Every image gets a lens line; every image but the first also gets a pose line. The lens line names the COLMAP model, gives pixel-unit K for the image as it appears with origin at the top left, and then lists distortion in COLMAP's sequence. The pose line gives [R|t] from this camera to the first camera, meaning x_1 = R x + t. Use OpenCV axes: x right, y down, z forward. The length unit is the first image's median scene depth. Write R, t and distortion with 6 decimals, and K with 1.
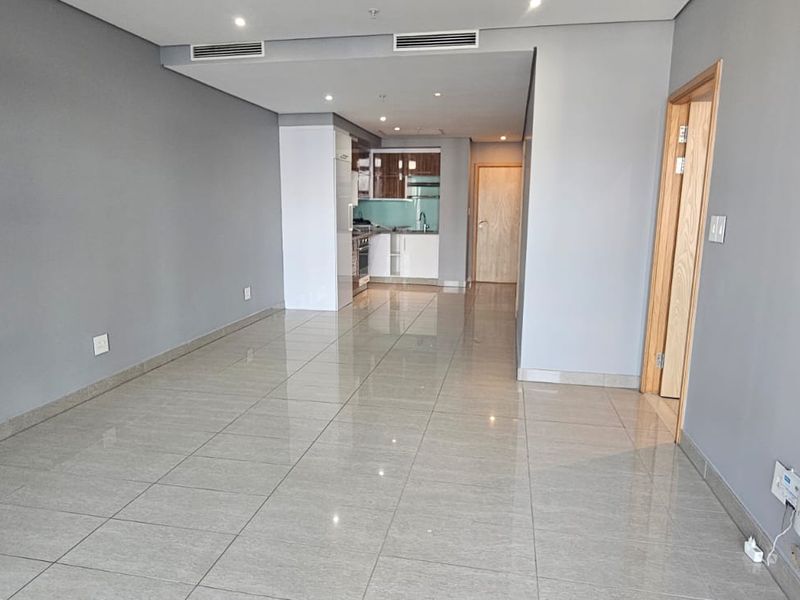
lens RADIAL K [[528.5, 0, 410.6], [0, 528.5, 296.7], [0, 0, 1]] dist [-0.001354, -0.001303]
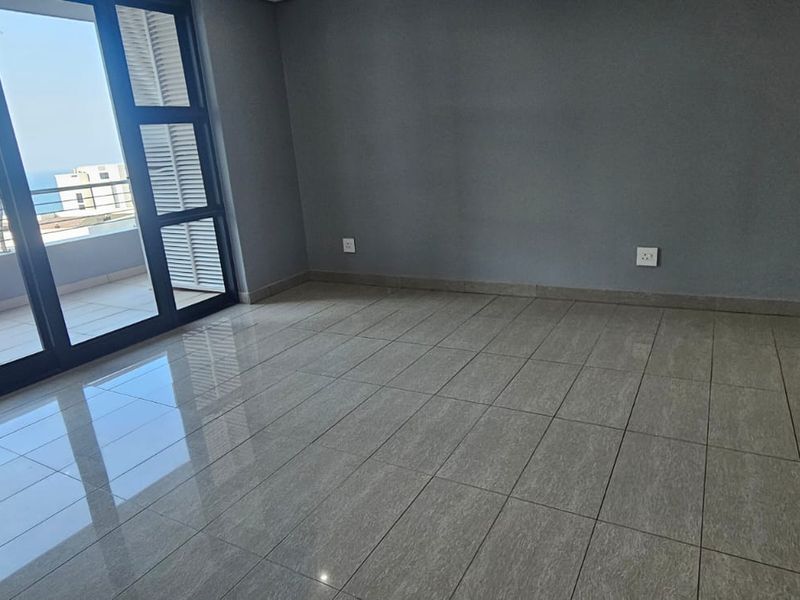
lens RADIAL K [[528.5, 0, 410.6], [0, 528.5, 296.7], [0, 0, 1]] dist [-0.001354, -0.001303]
pose [[-0.312334, 0.281969, -0.907161, 0.507732], [-0.091968, 0.941474, 0.324298, -0.130983], [0.945510, 0.184719, -0.268123, 0.964889]]
